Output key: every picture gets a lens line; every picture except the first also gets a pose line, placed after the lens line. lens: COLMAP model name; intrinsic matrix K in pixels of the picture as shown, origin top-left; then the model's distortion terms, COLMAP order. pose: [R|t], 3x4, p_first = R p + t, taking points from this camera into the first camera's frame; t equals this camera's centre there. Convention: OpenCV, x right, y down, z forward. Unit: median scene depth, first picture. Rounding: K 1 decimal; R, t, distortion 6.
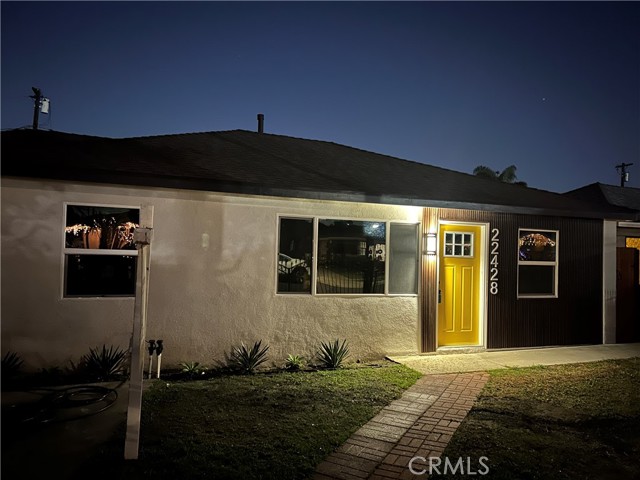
lens RADIAL K [[482.7, 0, 316.4], [0, 482.7, 239.2], [0, 0, 1]] dist [0.058324, -0.054134]
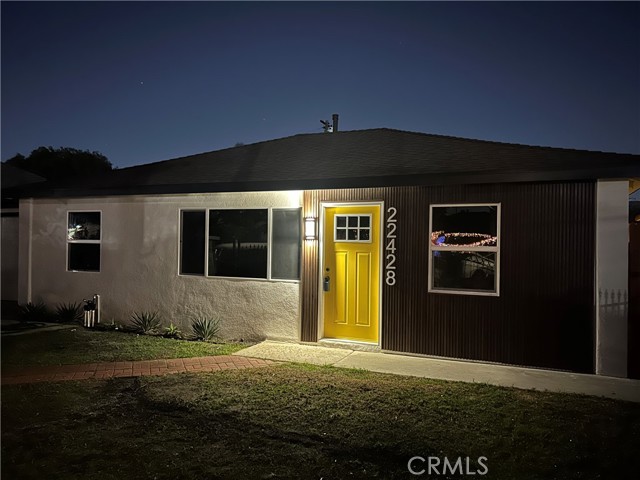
lens RADIAL K [[482.7, 0, 321.4], [0, 482.7, 240.0], [0, 0, 1]] dist [0.058324, -0.054134]
pose [[0.716626, -0.024523, -0.697026, 0.927663], [0.021943, 0.999680, -0.012612, 0.045730], [0.697112, -0.006257, 0.716935, 0.342051]]
